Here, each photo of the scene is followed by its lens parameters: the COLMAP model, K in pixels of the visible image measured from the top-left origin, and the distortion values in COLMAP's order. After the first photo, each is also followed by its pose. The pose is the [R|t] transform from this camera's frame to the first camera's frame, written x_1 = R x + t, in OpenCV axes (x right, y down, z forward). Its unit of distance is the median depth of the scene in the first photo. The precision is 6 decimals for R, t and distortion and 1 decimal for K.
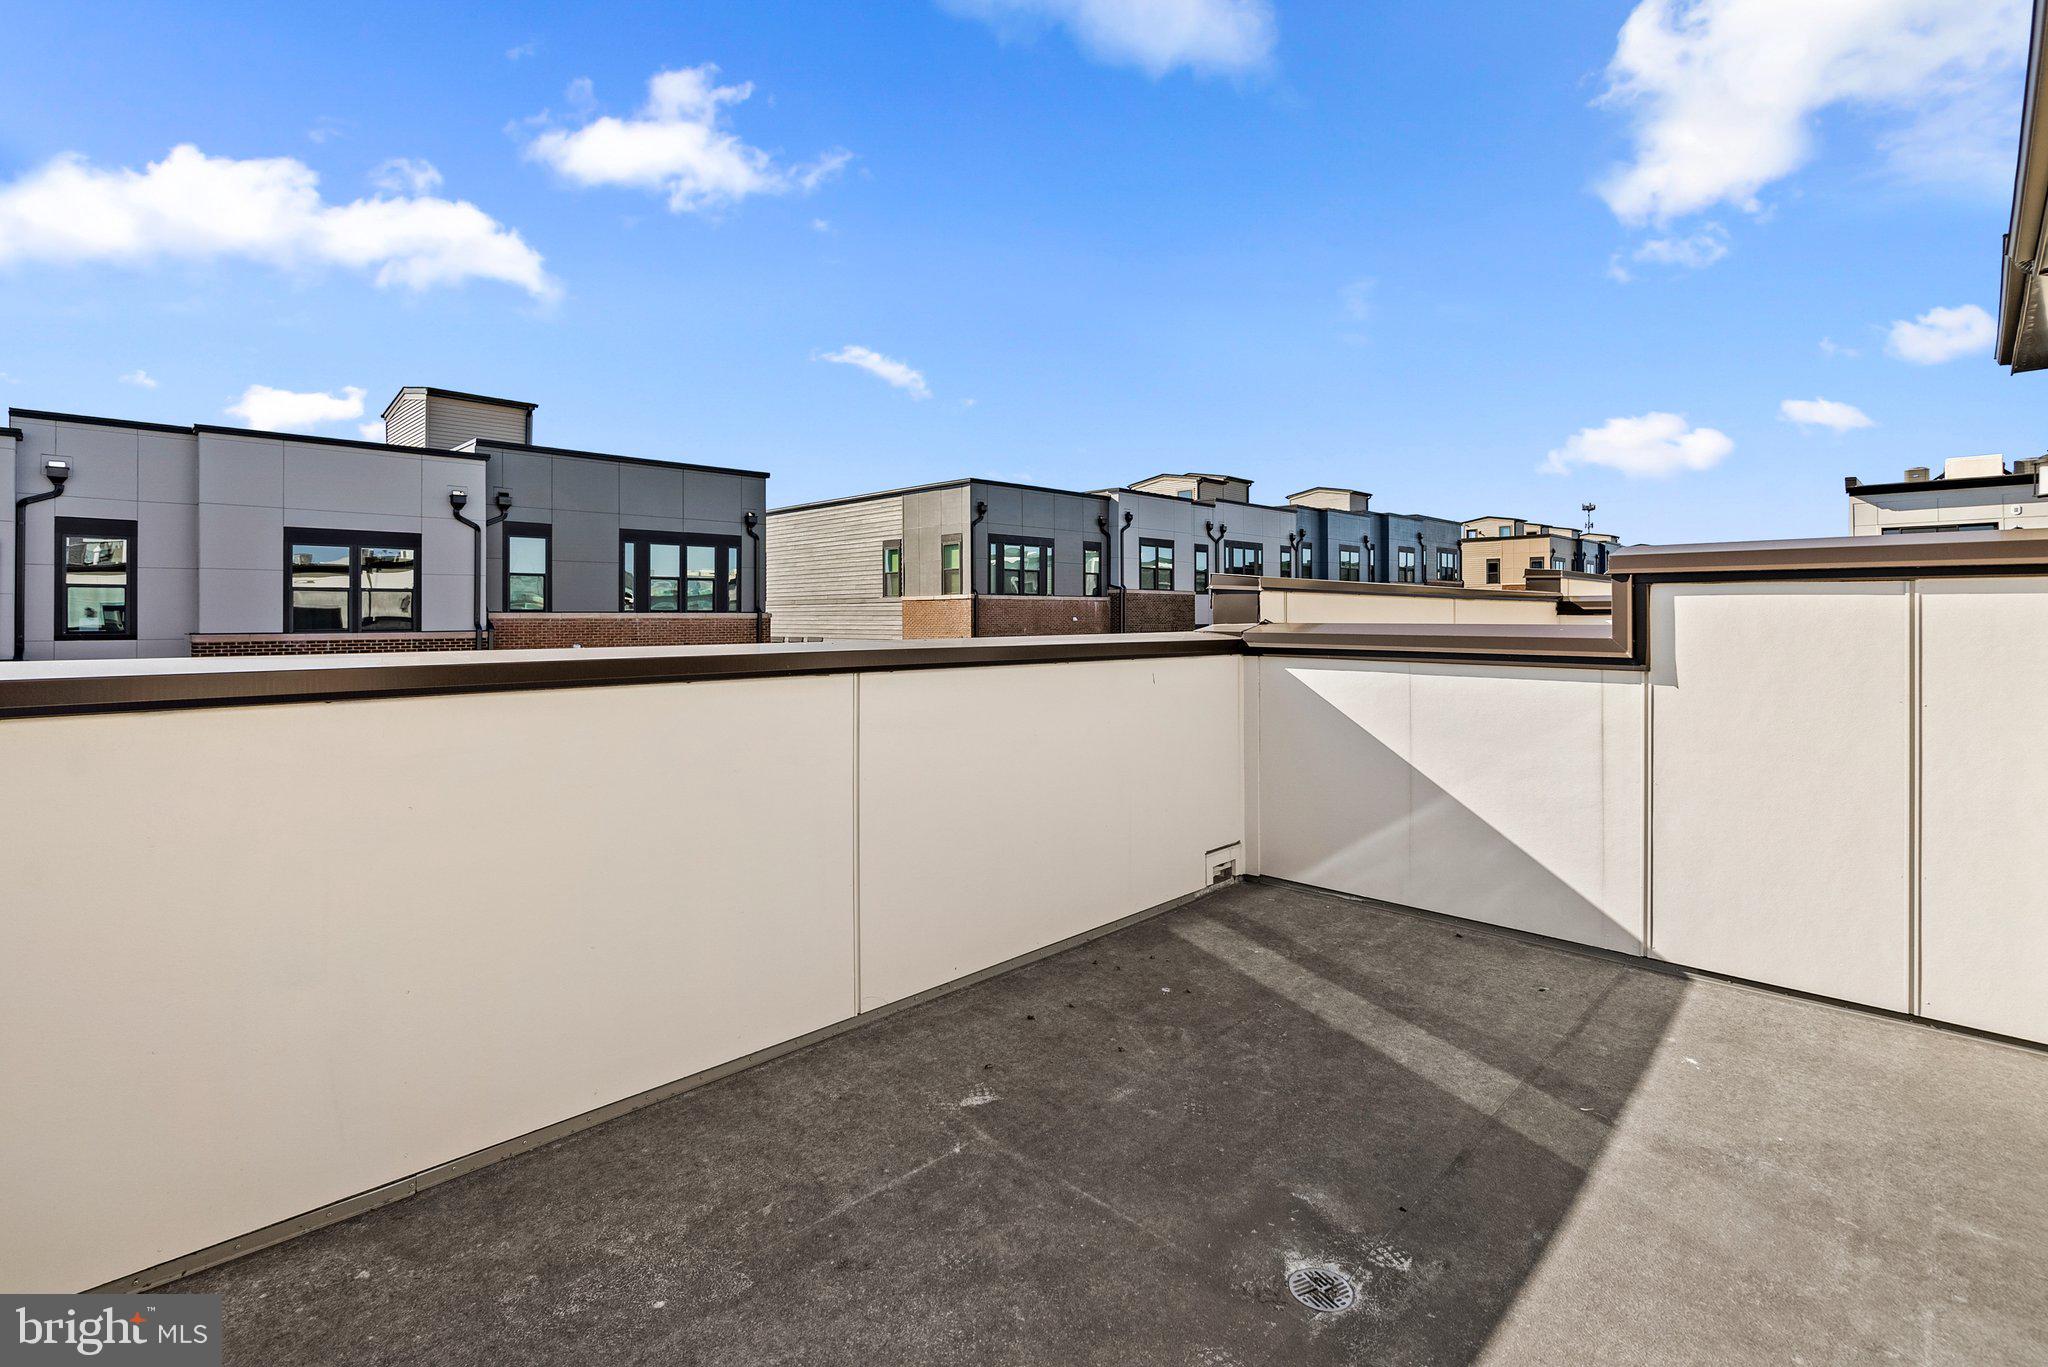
lens RADIAL K [[941.5, 0, 1025.0], [0, 941.5, 620.8], [0, 0, 1]] dist [-0.003630, 0.000868]
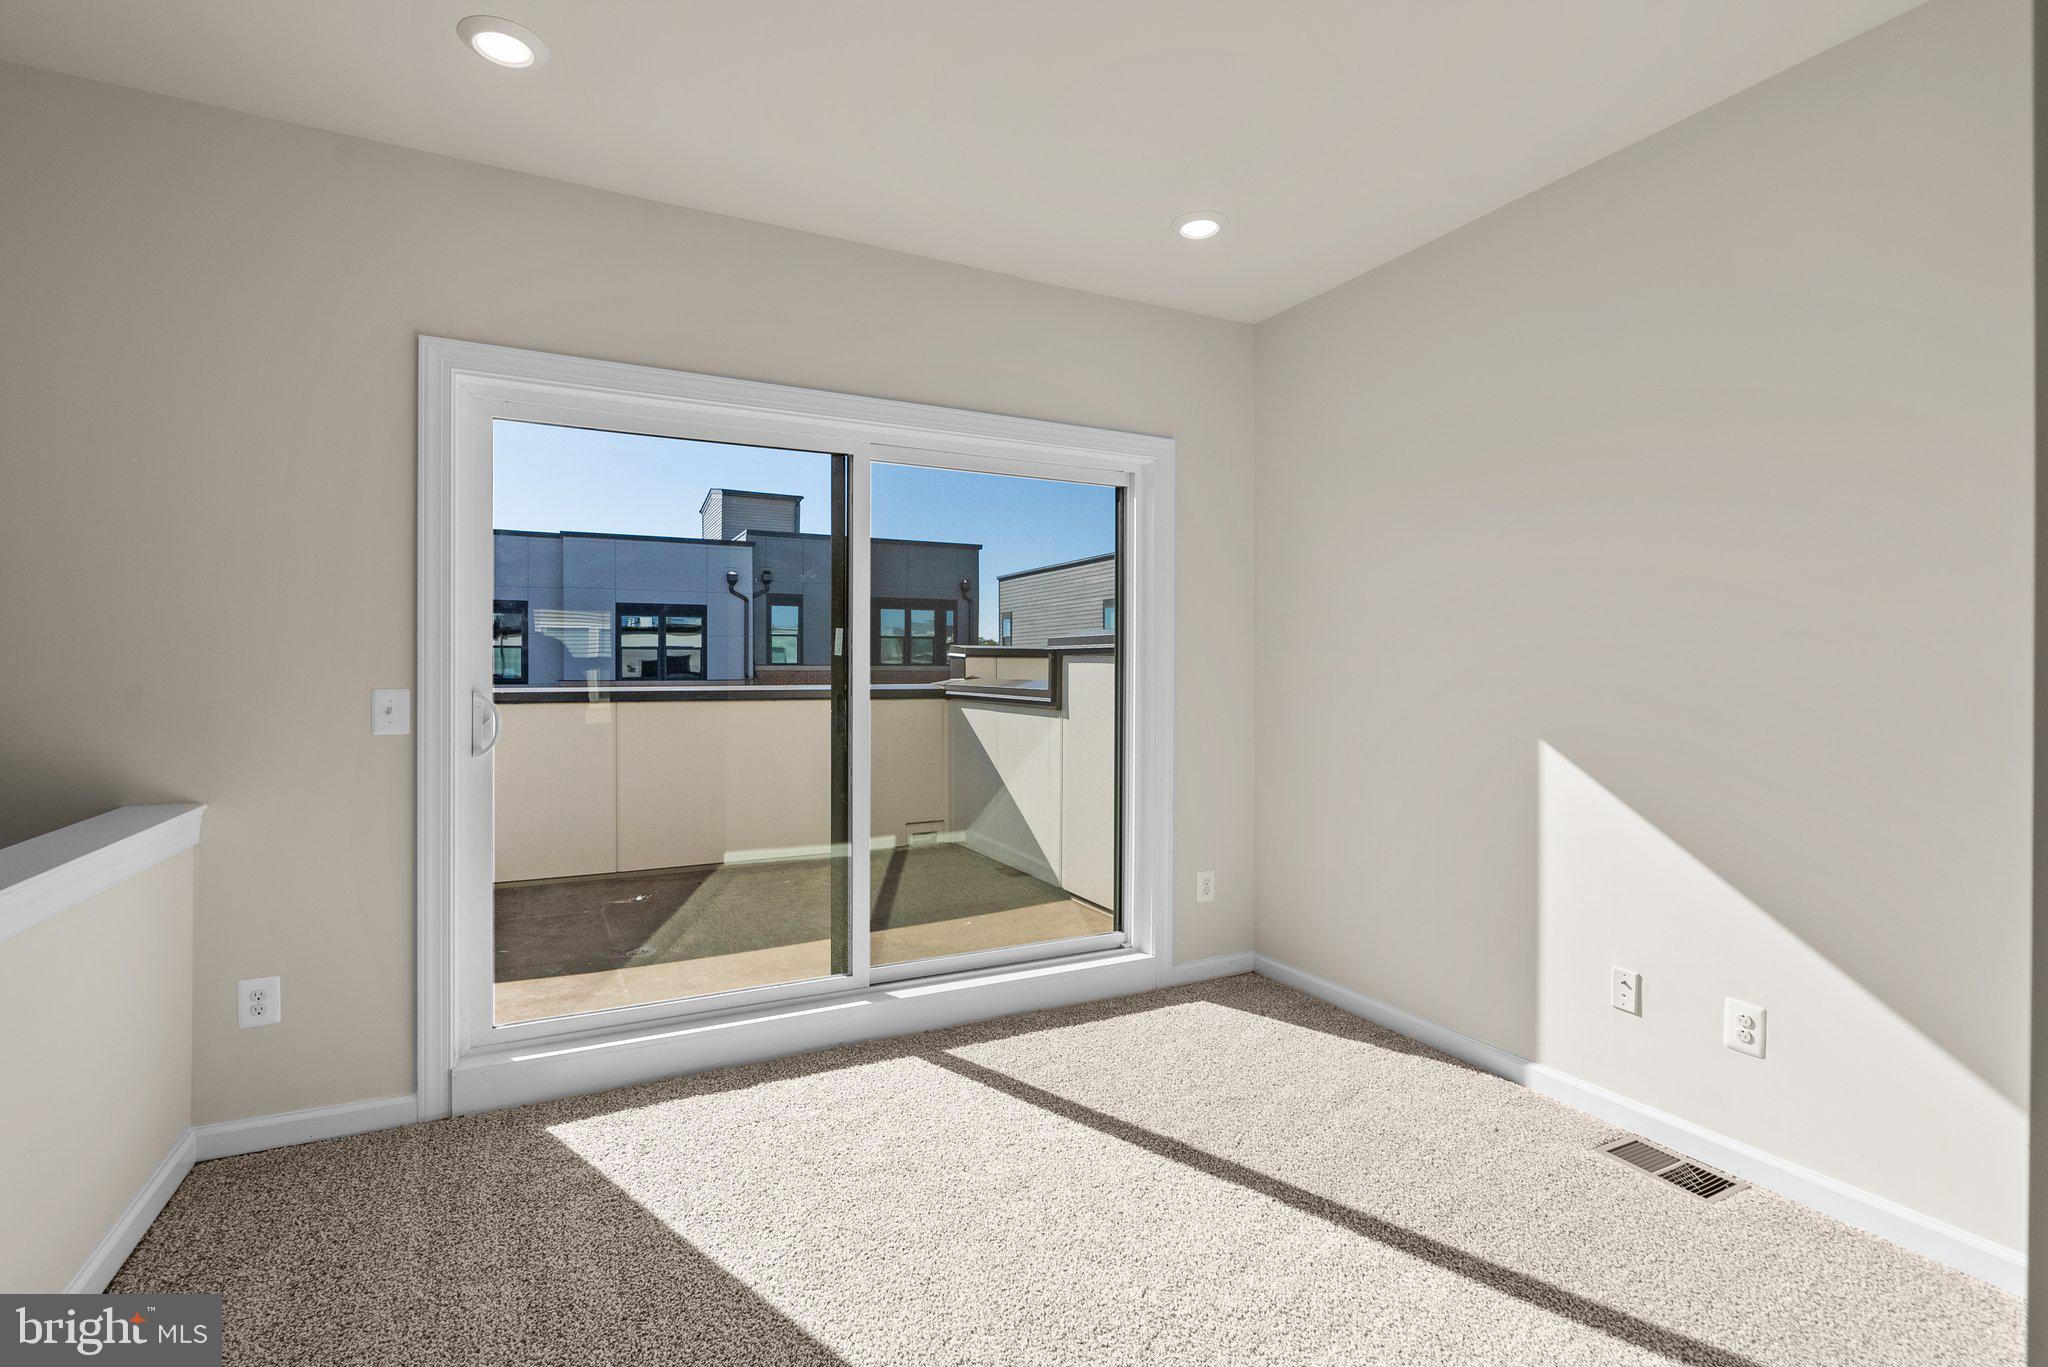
lens RADIAL K [[941.5, 0, 1024.7], [0, 941.5, 676.8], [0, 0, 1]] dist [-0.003630, 0.000868]
pose [[0.945694, 0.007390, -0.324973, 0.193374], [-0.005998, 0.999968, 0.005286, -0.002080], [0.325002, -0.003050, 0.945708, -0.092000]]
